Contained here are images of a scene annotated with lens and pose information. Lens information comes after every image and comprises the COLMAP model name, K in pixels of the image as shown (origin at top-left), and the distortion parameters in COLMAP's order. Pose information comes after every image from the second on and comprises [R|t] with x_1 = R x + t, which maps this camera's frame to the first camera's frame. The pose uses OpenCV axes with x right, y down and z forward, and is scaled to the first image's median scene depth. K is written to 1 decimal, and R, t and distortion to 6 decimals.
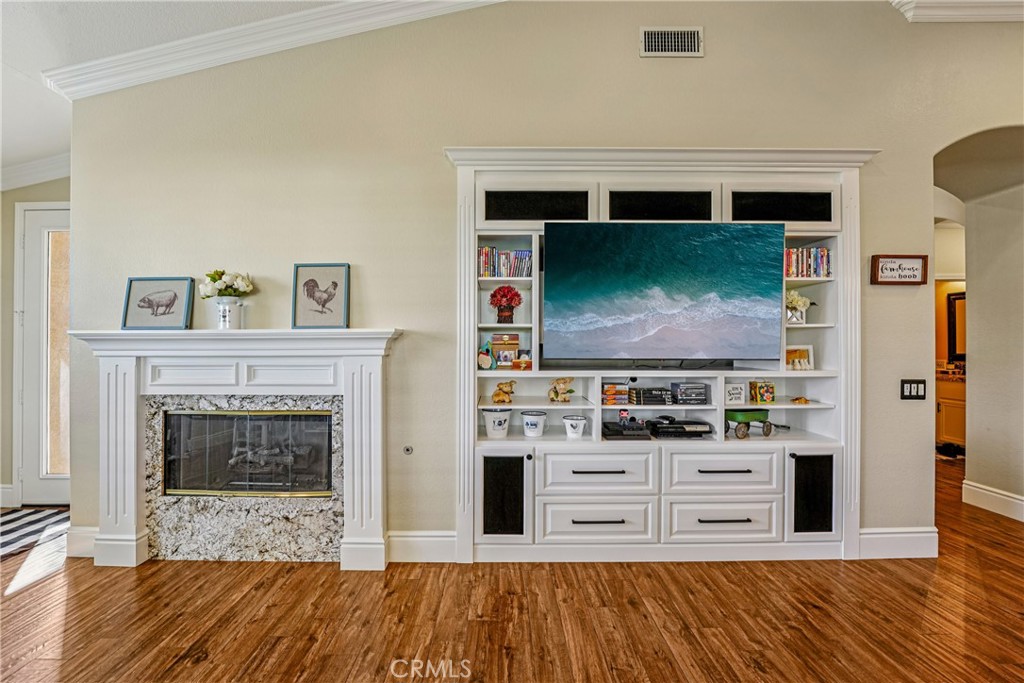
lens RADIAL K [[431.2, 0, 506.9], [0, 431.2, 340.0], [0, 0, 1]] dist [-0.003040, -0.000421]
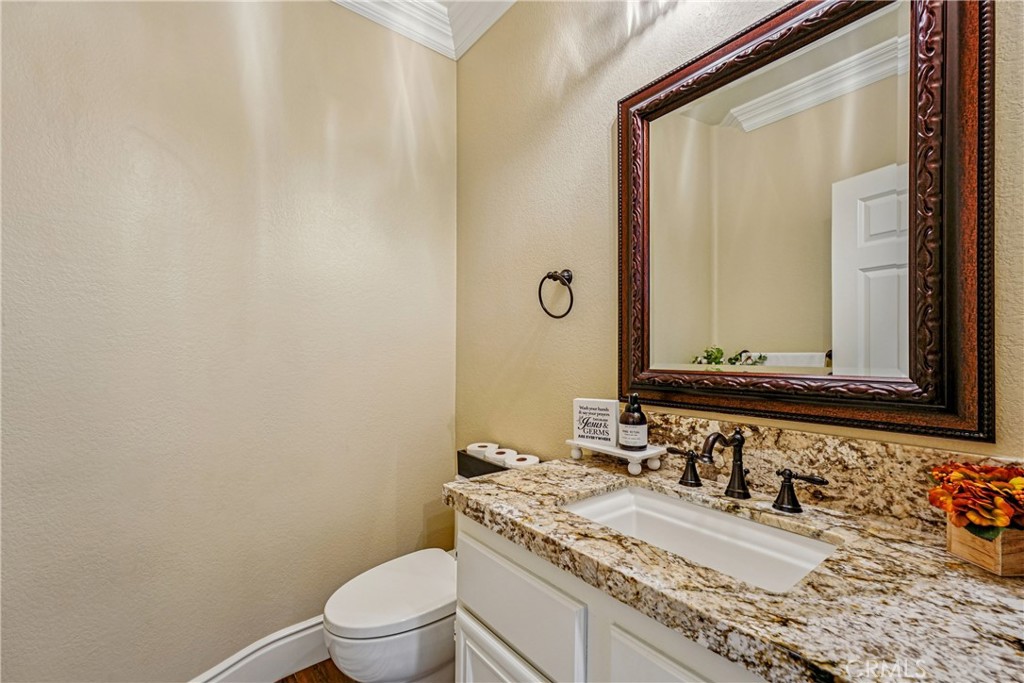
lens RADIAL K [[431.2, 0, 515.5], [0, 431.2, 348.9], [0, 0, 1]] dist [-0.003040, -0.000421]
pose [[0.799333, 0.006534, 0.600853, 0.865296], [-0.000852, 0.999952, -0.009741, 0.023159], [-0.600888, 0.007274, 0.799300, 0.870646]]
